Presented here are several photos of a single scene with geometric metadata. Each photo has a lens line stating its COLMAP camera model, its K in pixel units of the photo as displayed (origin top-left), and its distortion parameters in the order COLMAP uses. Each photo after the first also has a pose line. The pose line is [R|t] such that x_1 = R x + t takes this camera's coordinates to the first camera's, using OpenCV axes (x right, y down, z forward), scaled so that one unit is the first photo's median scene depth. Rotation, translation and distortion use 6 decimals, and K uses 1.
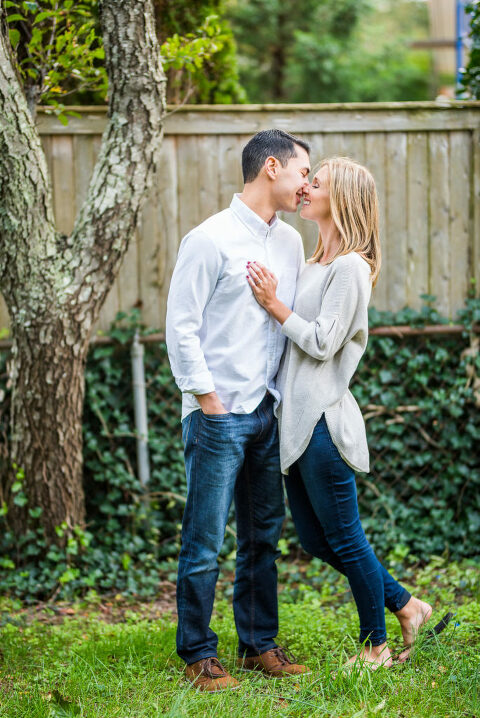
lens RADIAL K [[1674.3, 0, 240.6], [0, 1674.3, 358.9], [0, 0, 1]] dist [-0.143999, 0.000000]
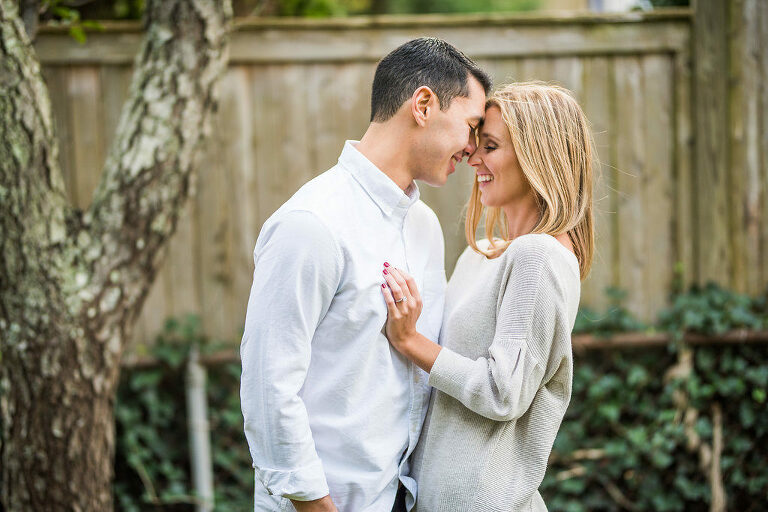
lens RADIAL K [[1790.9, 0, 384.6], [0, 1790.9, 257.0], [0, 0, 1]] dist [-0.143999, 0.000000]
pose [[0.999449, -0.012749, 0.030658, -0.006231], [0.014098, 0.998924, -0.044183, -0.021311], [-0.030062, 0.044591, 0.998553, 0.275210]]
